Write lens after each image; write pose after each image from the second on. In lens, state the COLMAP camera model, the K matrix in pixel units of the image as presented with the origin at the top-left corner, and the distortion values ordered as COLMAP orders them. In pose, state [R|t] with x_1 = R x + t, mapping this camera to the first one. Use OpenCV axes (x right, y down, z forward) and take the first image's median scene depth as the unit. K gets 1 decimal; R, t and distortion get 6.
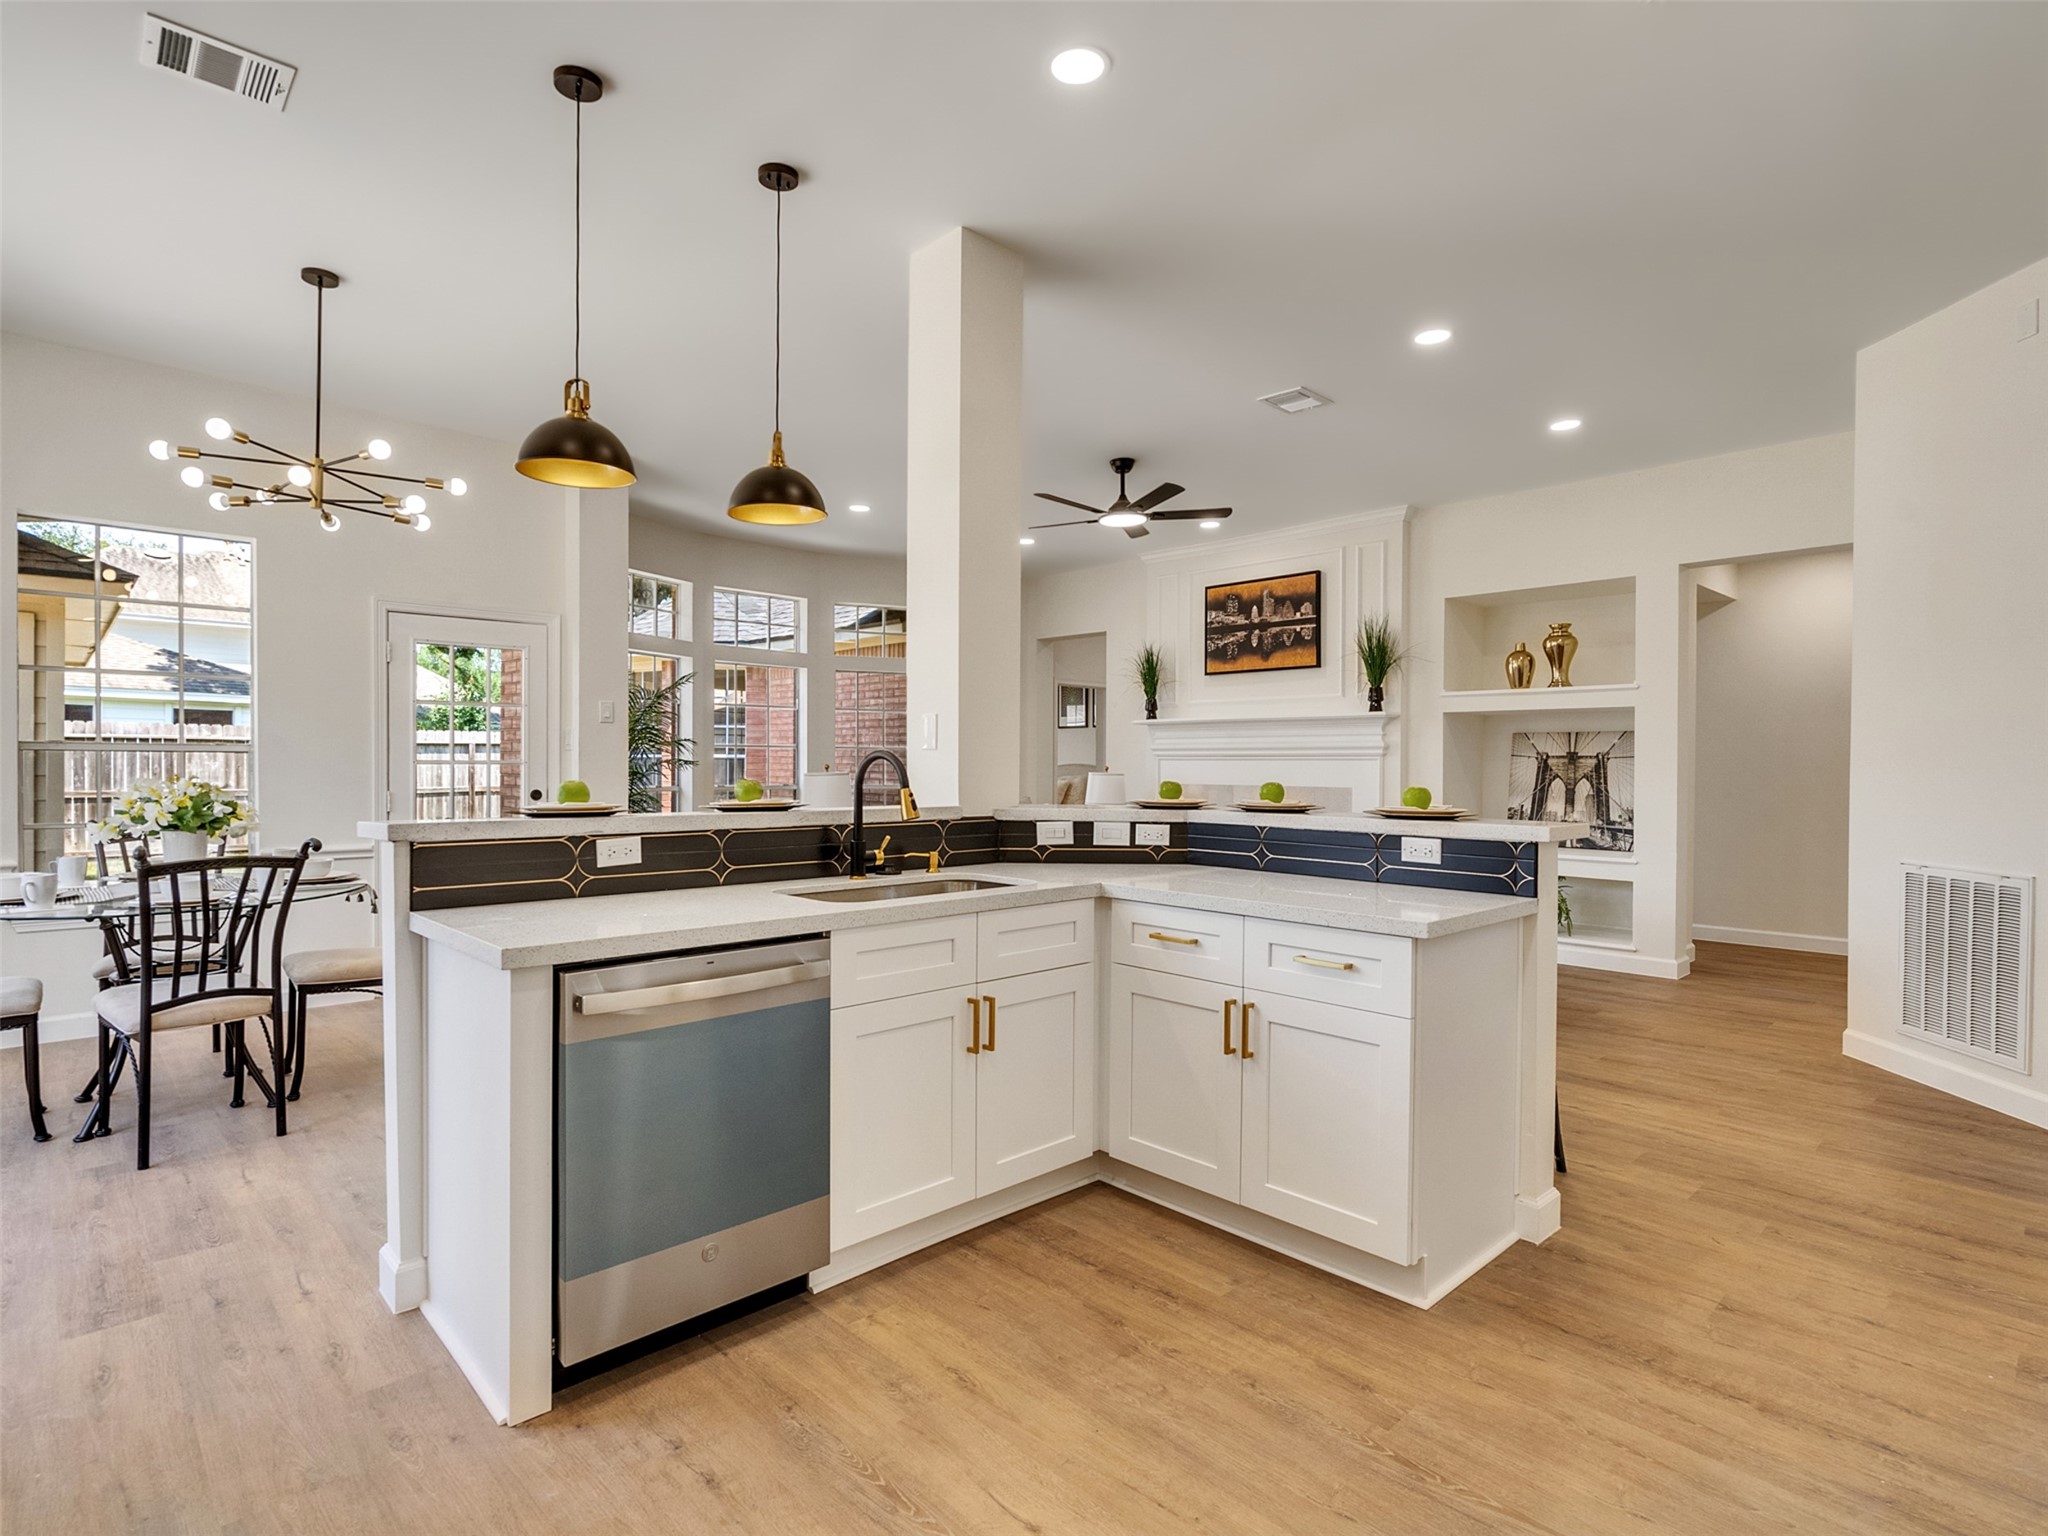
lens RADIAL K [[1047.9, 0, 1009.2], [0, 1047.9, 768.9], [0, 0, 1]] dist [-0.008097, 0.006221]
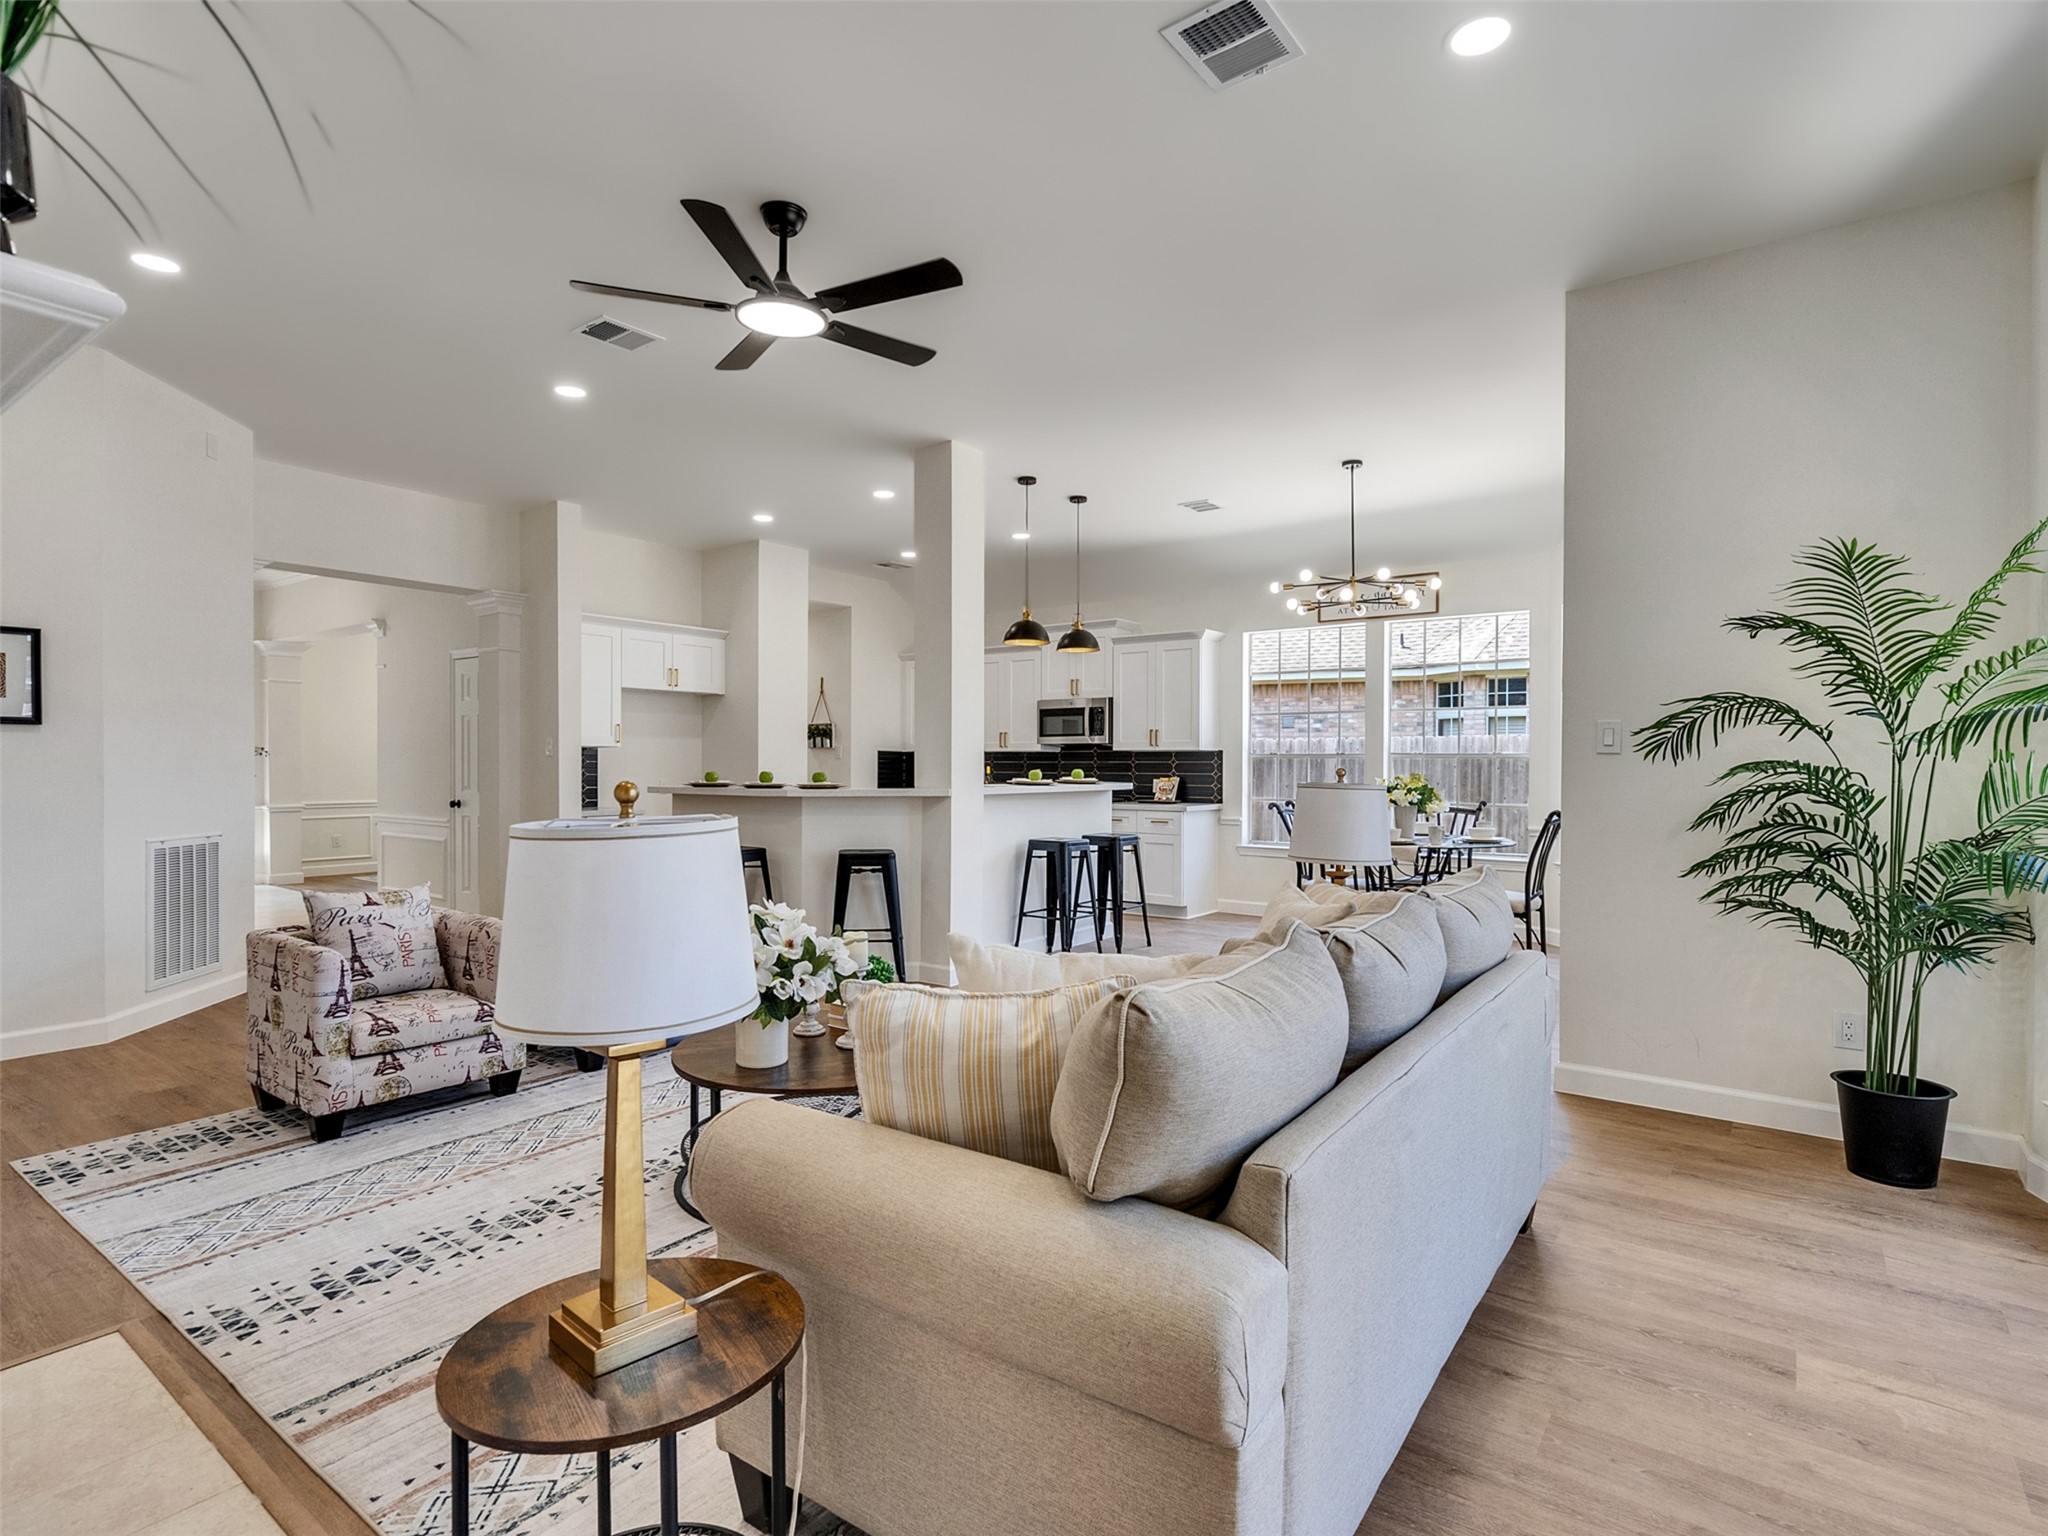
lens RADIAL K [[1047.9, 0, 1009.2], [0, 1047.9, 768.9], [0, 0, 1]] dist [-0.008097, 0.006221]
pose [[-0.985978, -0.007924, -0.166688, 0.139149], [-0.010216, 0.999865, 0.012899, -0.016654], [0.166564, 0.014421, -0.985925, 2.692437]]
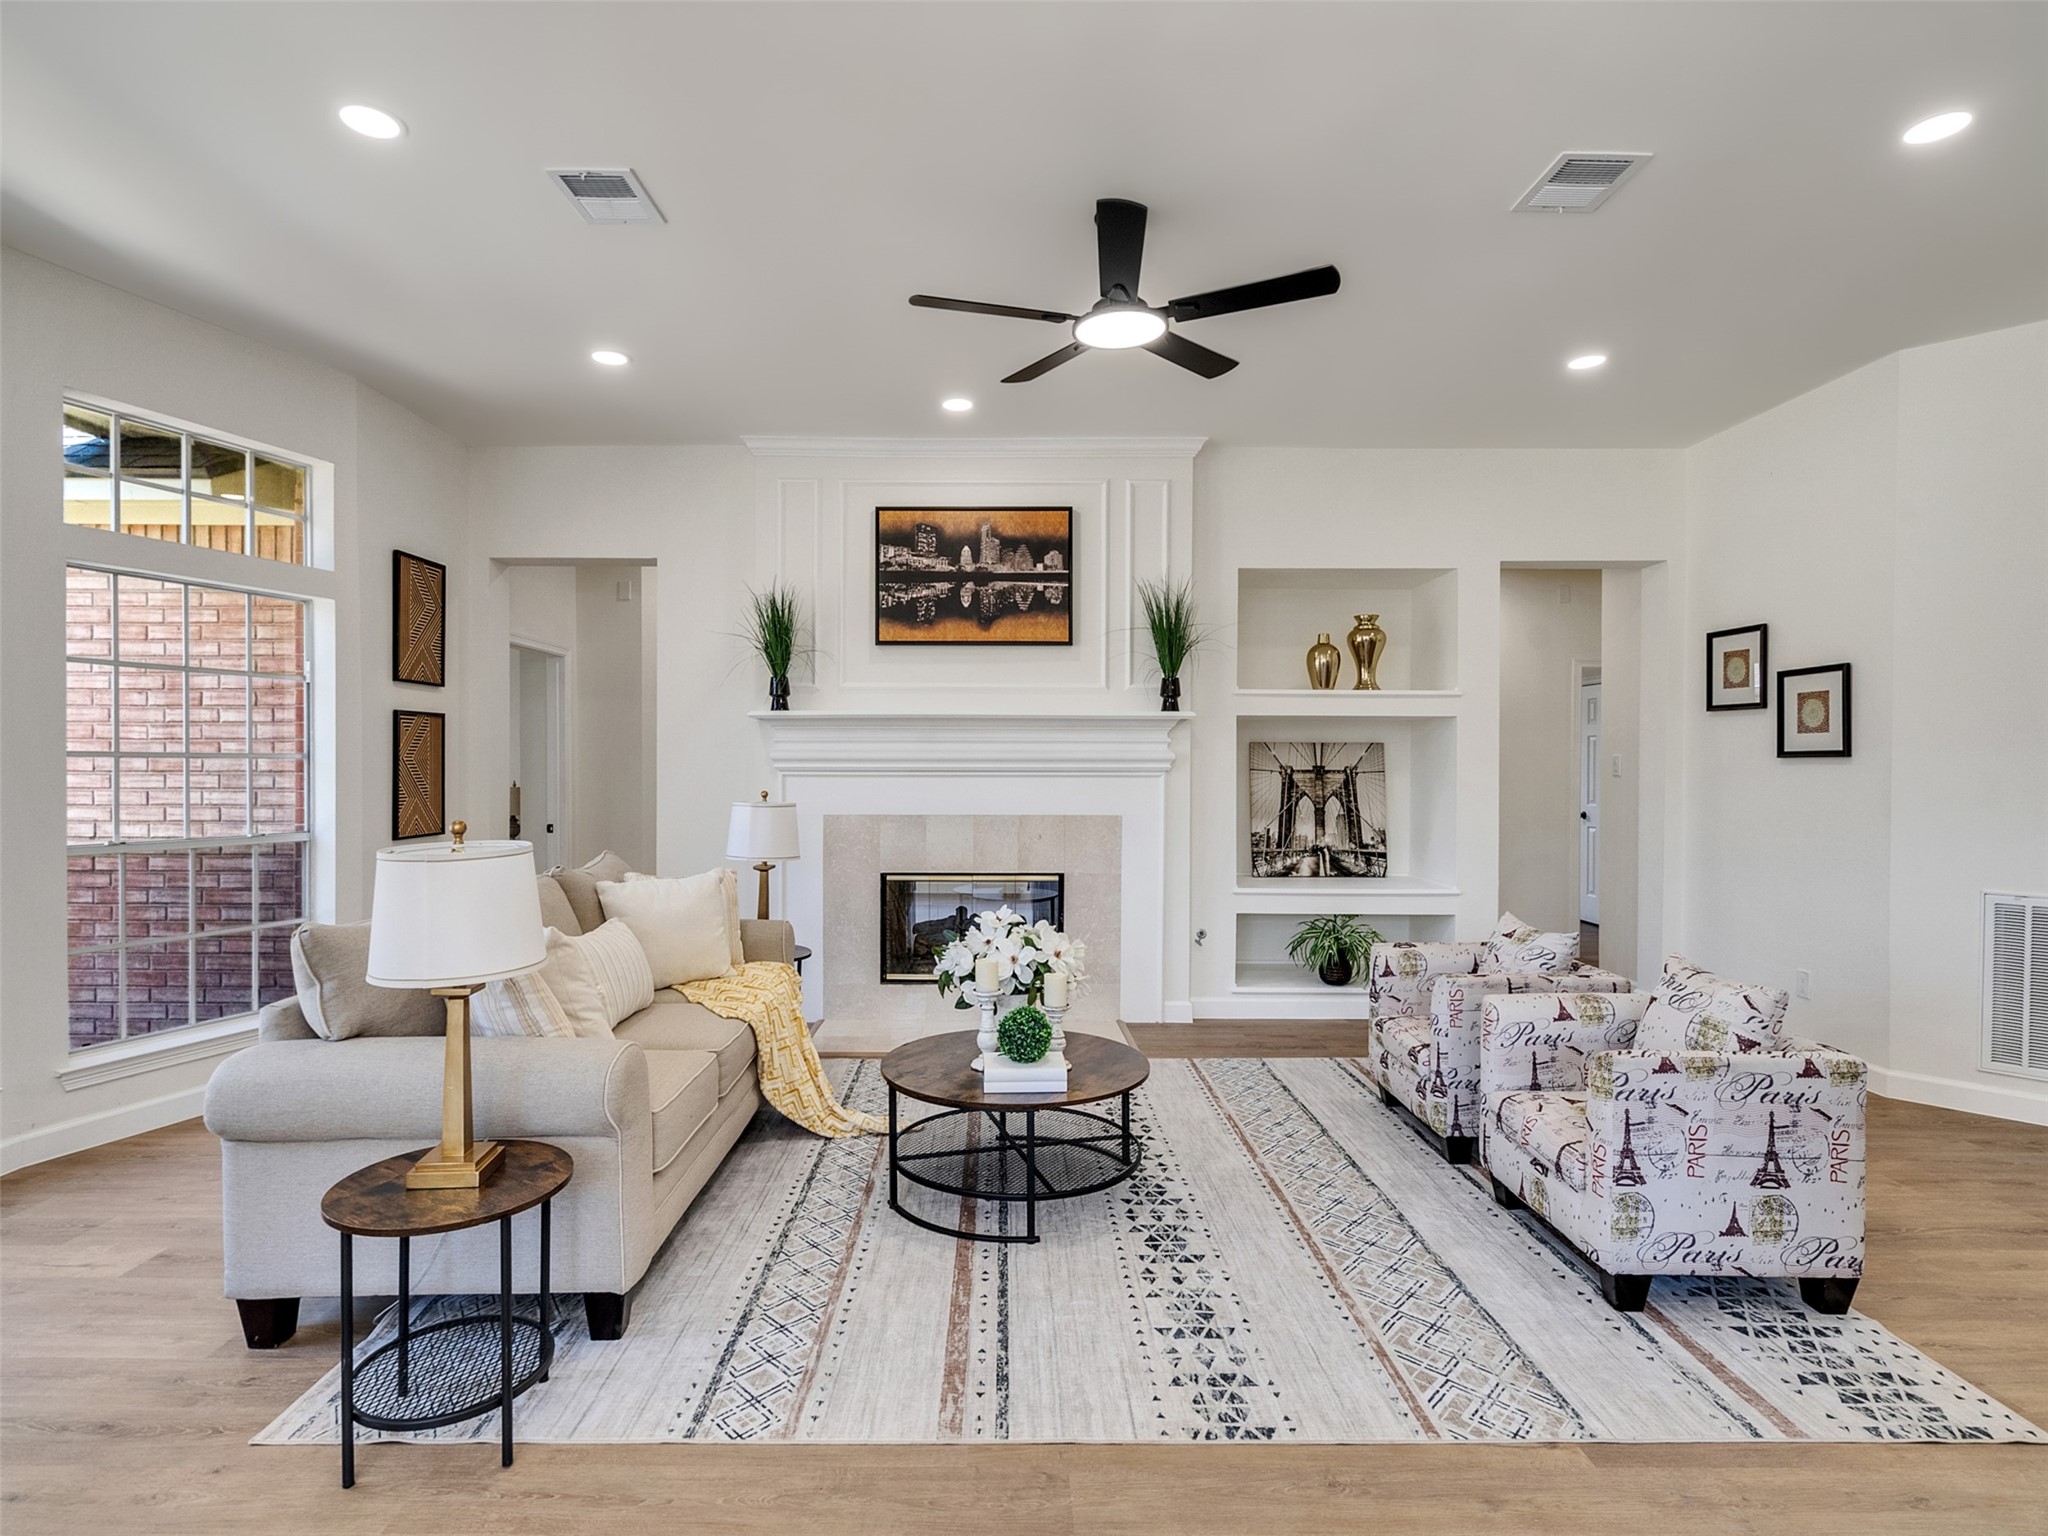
lens RADIAL K [[1047.9, 0, 1009.2], [0, 1047.9, 768.9], [0, 0, 1]] dist [-0.008097, 0.006221]
pose [[0.682952, -0.007606, 0.730424, -0.532431], [0.004654, 0.999971, 0.006061, -0.039309], [-0.730448, -0.000740, 0.682967, 1.179960]]
